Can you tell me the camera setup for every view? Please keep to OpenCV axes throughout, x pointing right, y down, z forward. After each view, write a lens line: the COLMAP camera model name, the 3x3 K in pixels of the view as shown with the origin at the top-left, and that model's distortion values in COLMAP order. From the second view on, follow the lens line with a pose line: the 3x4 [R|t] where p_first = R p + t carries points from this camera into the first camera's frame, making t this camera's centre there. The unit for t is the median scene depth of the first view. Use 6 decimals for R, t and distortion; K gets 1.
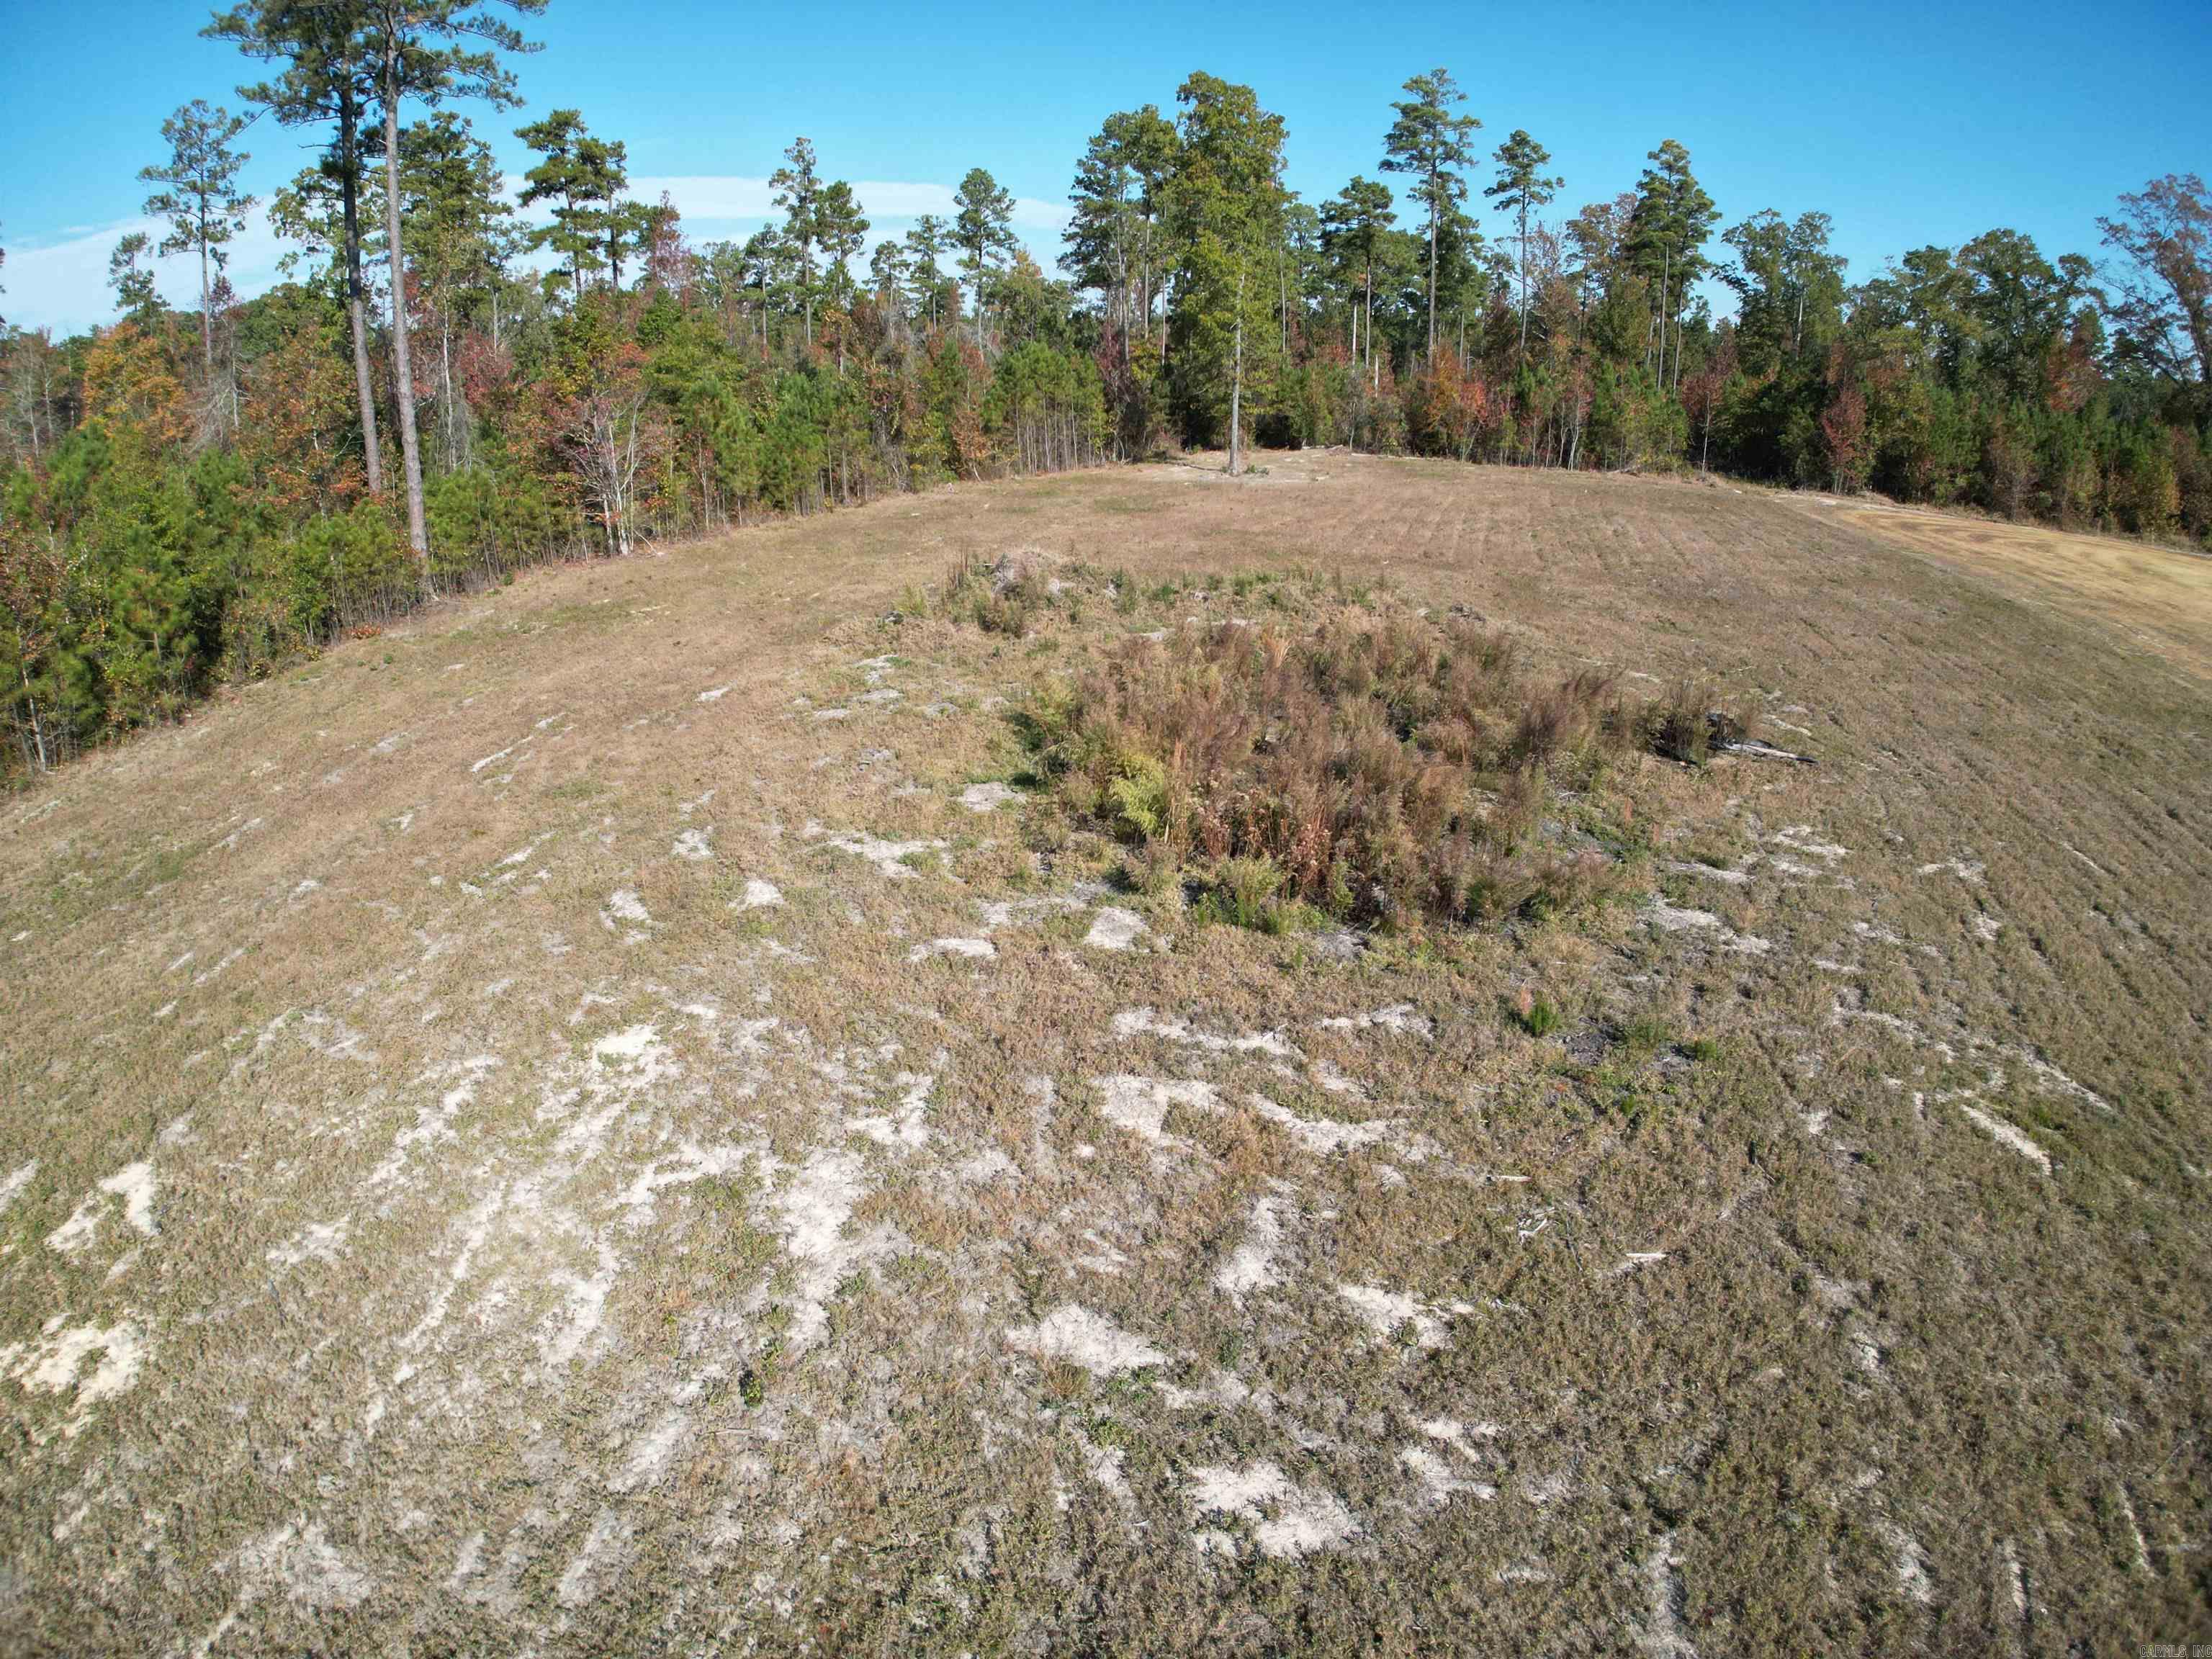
lens RADIAL K [[1273.9, 0, 1105.3], [0, 1273.9, 849.7], [0, 0, 1]] dist [-0.184507, 0.024120]
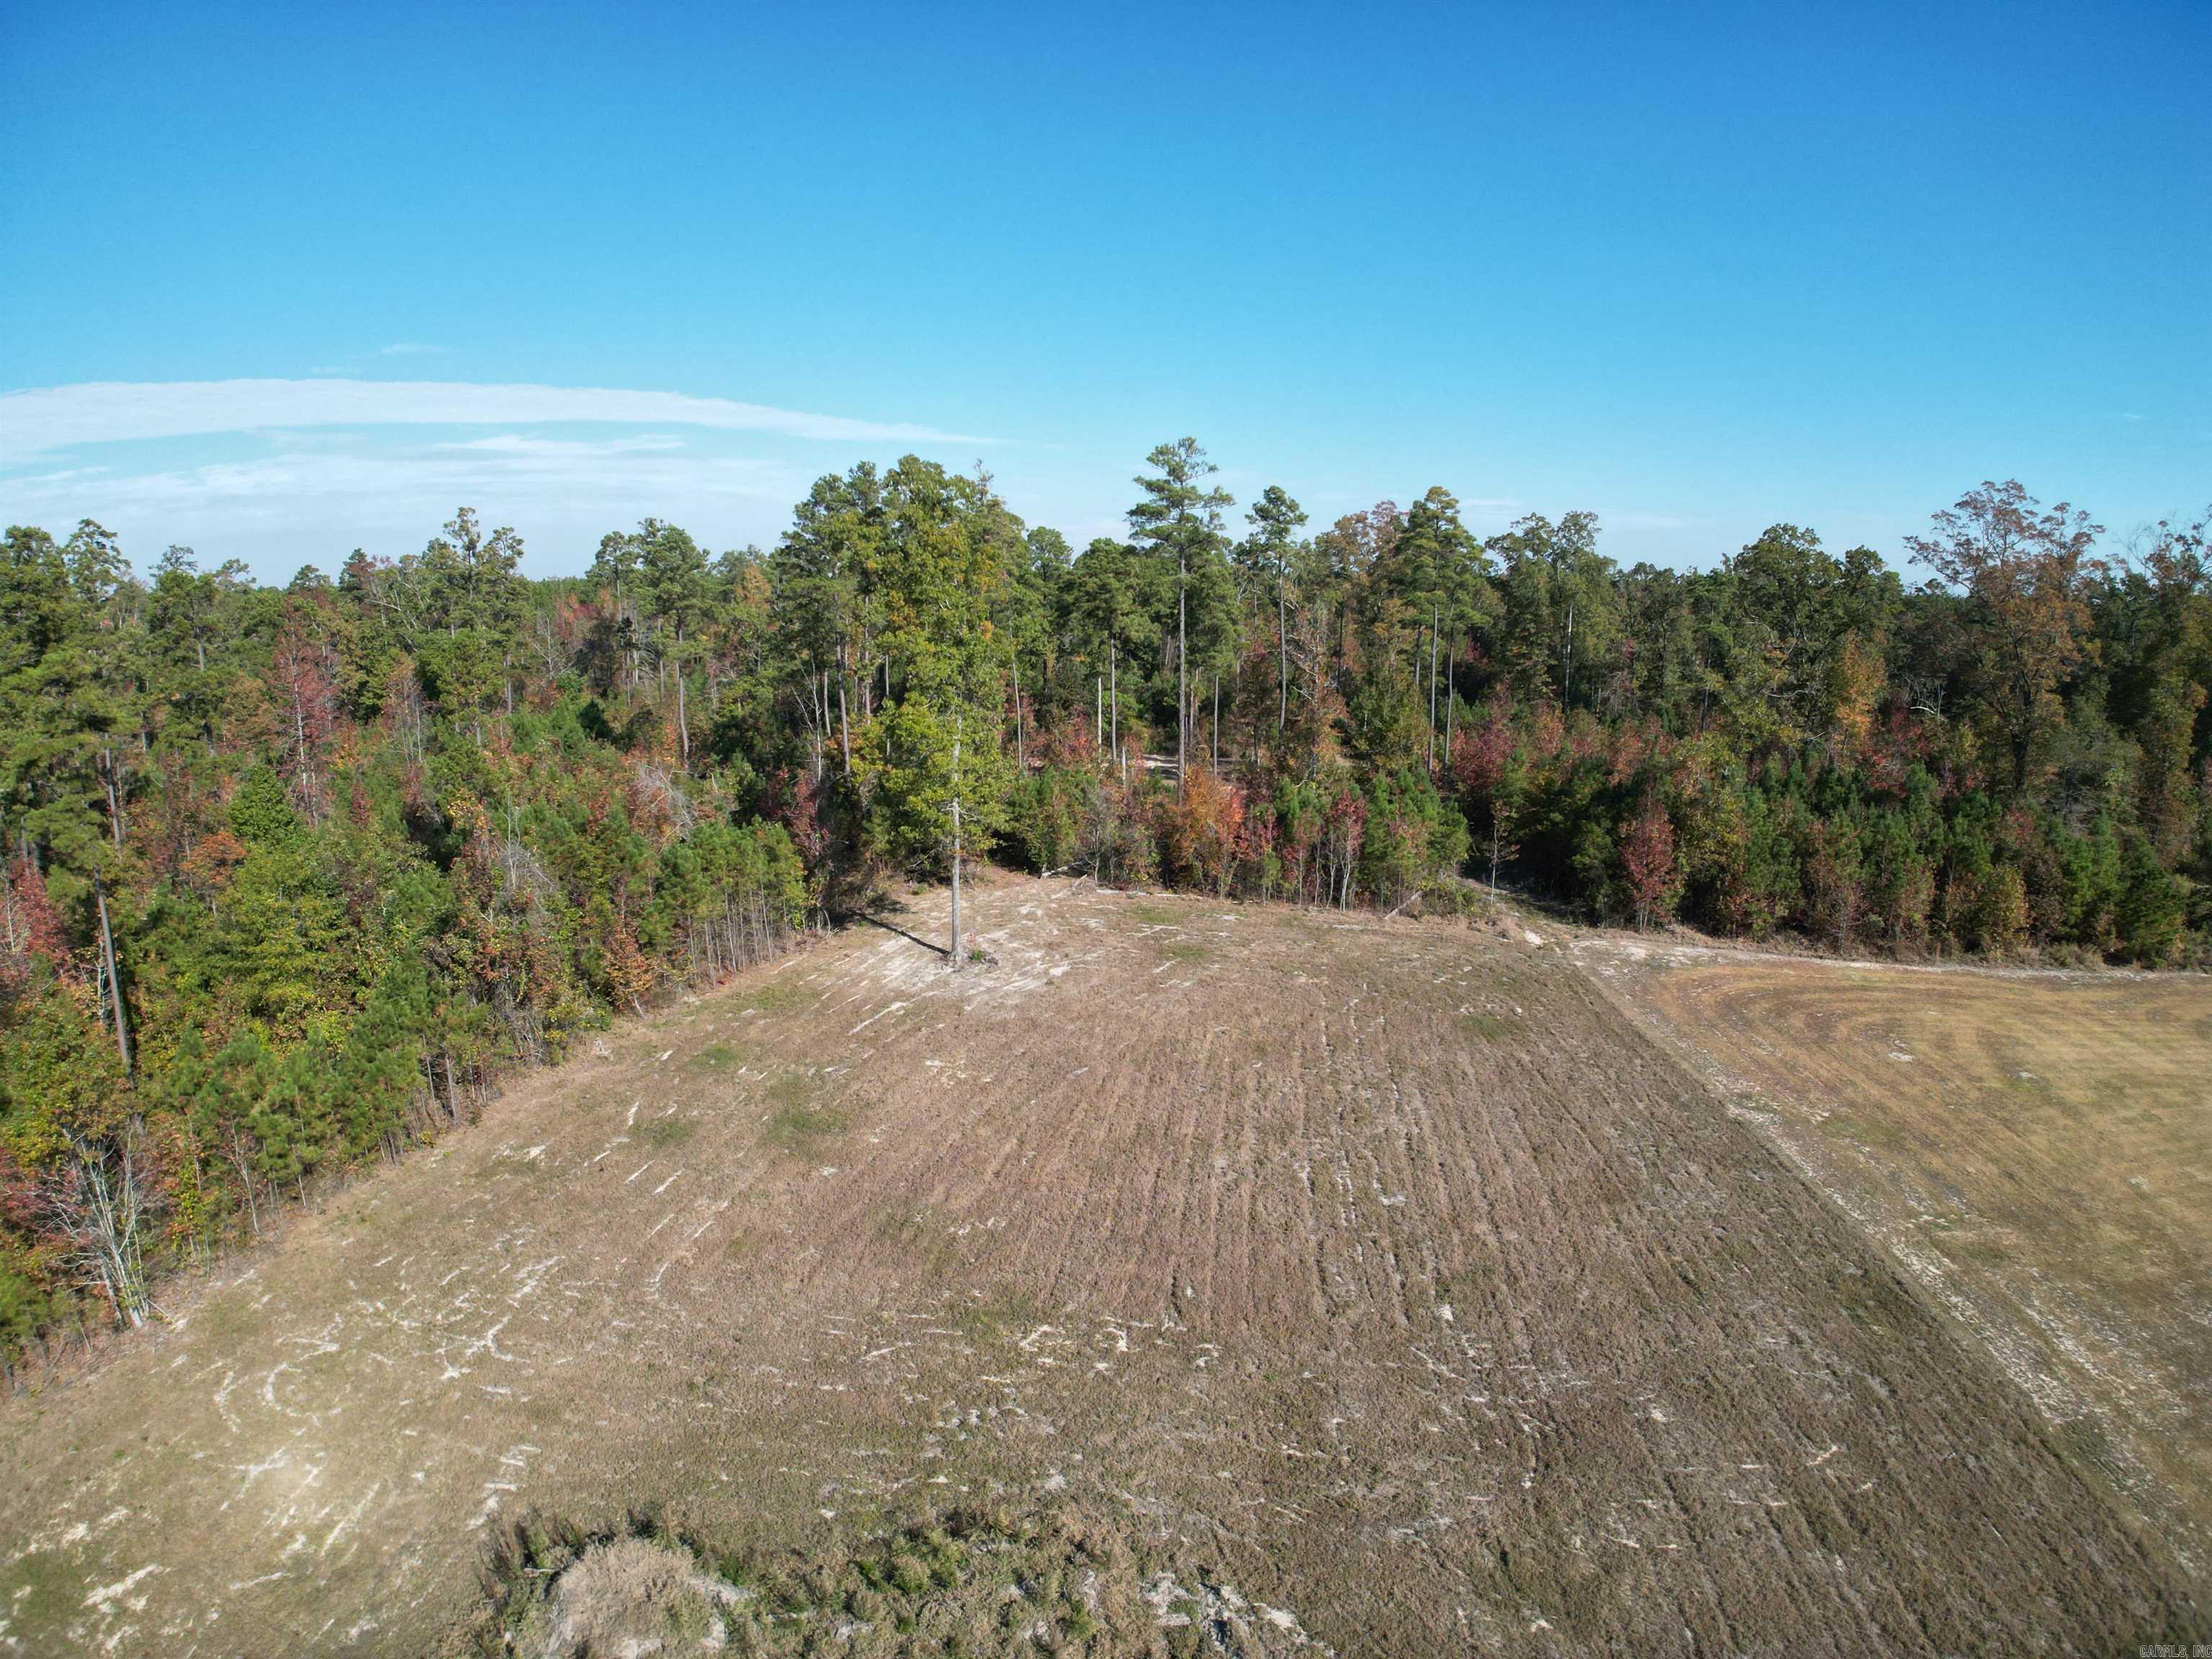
lens RADIAL K [[1273.9, 0, 1105.3], [0, 1273.9, 849.7], [0, 0, 1]] dist [-0.184507, 0.024120]
pose [[0.984856, -0.034960, 0.169811, 0.054463], [0.059962, 0.987697, -0.144425, -0.225016], [-0.162673, 0.152420, 0.974836, 0.118678]]
